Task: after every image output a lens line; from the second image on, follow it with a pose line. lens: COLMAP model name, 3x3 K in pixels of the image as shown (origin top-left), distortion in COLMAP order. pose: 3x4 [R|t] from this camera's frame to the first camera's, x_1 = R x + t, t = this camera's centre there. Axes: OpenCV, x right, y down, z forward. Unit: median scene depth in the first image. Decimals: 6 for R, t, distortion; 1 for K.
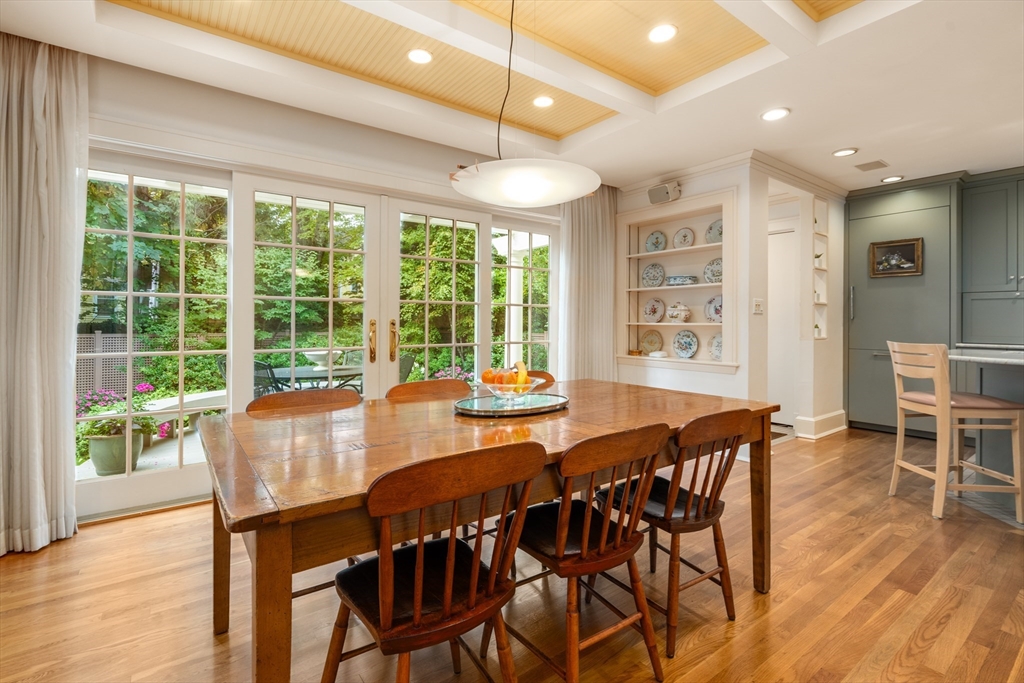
lens RADIAL K [[469.2, 0, 498.1], [0, 469.2, 323.1], [0, 0, 1]] dist [-0.002850, 0.000435]
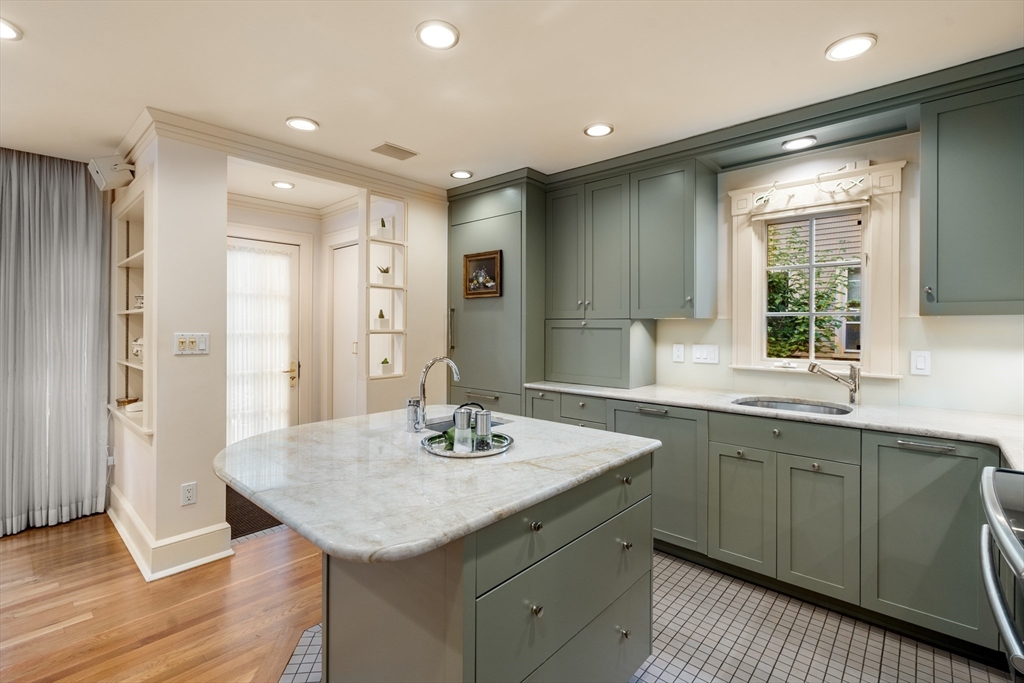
lens RADIAL K [[469.2, 0, 499.0], [0, 469.2, 325.7], [0, 0, 1]] dist [-0.002850, 0.000435]
pose [[0.978567, -0.005143, 0.205864, 0.724370], [0.005019, 0.999987, 0.001126, -0.053405], [-0.205867, -0.000069, 0.978580, 0.212518]]
